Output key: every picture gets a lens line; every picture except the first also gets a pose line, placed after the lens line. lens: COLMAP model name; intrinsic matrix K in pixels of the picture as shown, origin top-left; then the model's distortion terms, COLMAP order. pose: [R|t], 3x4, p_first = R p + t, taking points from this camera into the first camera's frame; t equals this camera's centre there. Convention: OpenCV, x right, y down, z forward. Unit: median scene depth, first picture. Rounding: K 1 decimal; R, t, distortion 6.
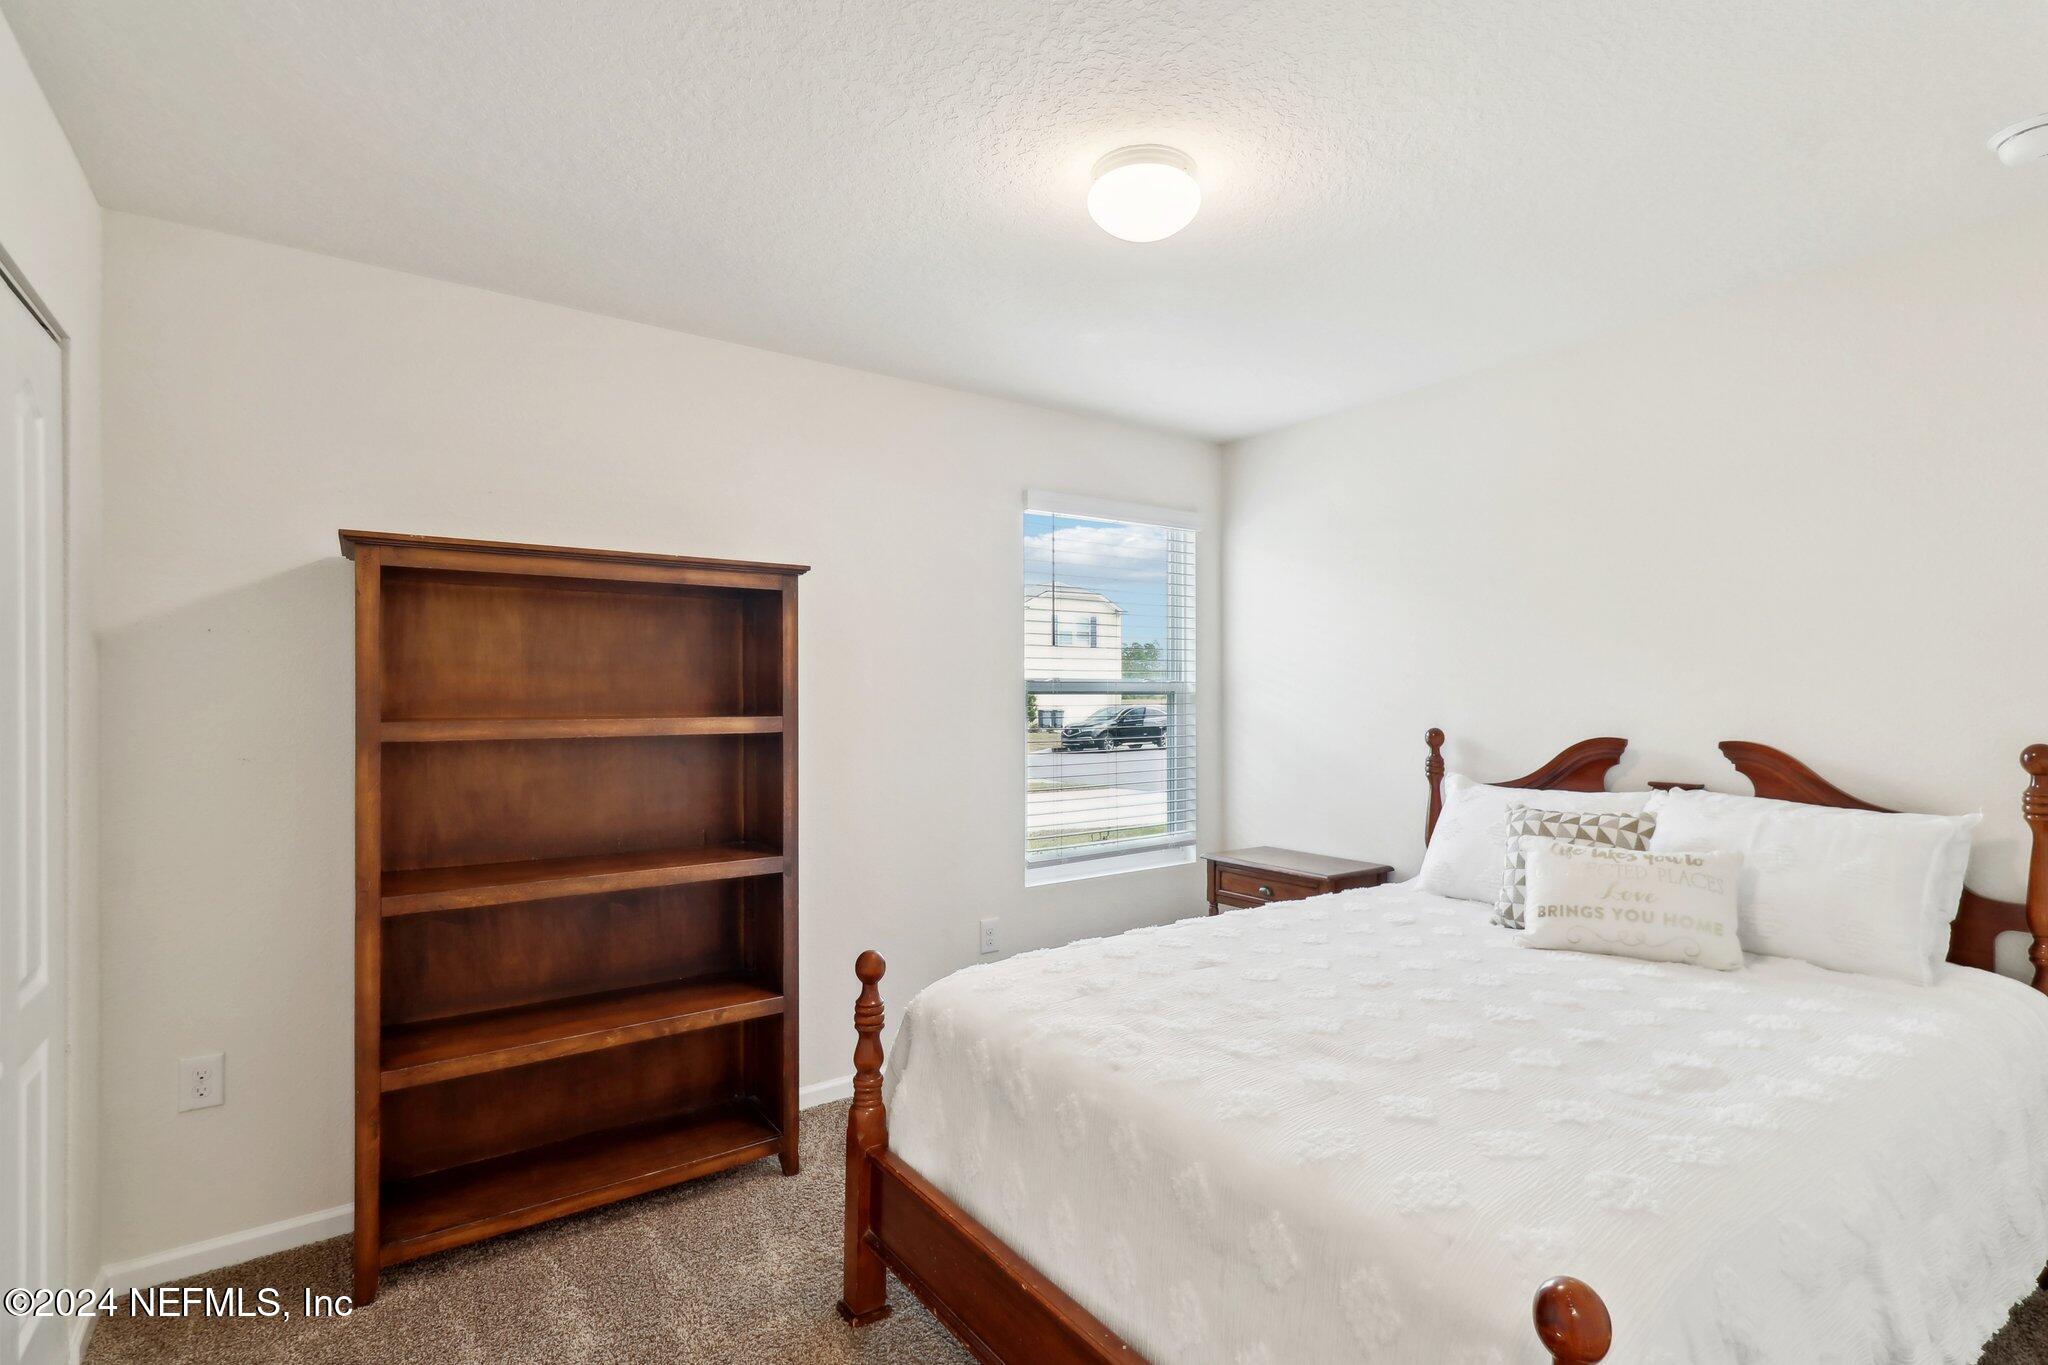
lens RADIAL K [[951.4, 0, 1036.9], [0, 951.4, 693.3], [0, 0, 1]] dist [-0.001913, -0.000257]
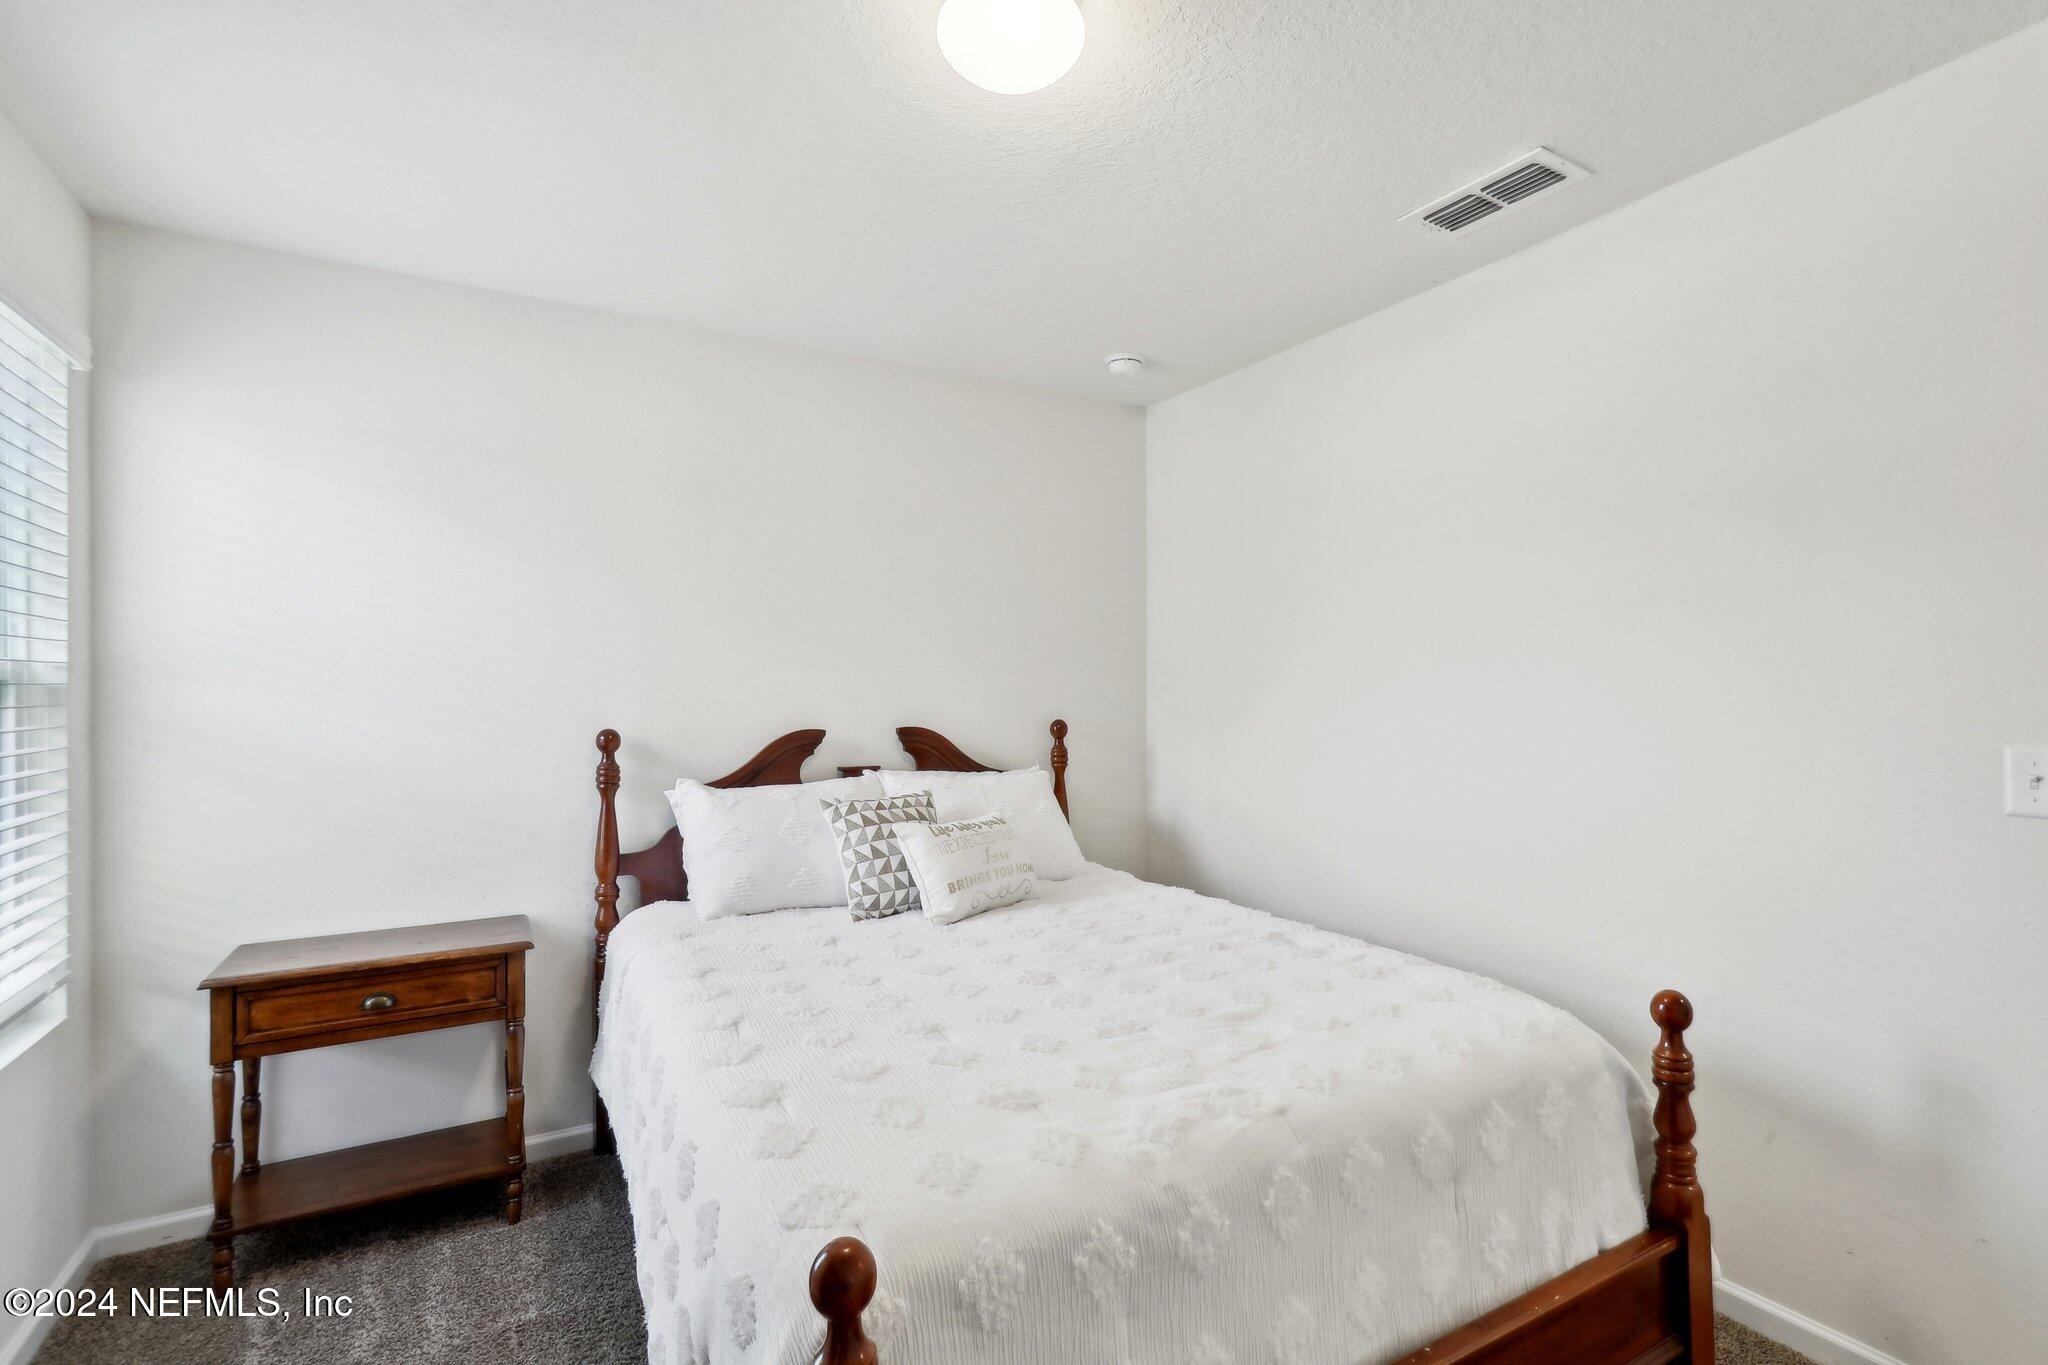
lens RADIAL K [[971.6, 0, 1071.7], [0, 971.6, 689.5], [0, 0, 1]] dist [0.021048, -0.016302]
pose [[0.078920, 0.006776, 0.996858, -0.507480], [-0.002680, 0.999975, -0.006585, 0.008247], [-0.996877, -0.002152, 0.078937, 0.689638]]
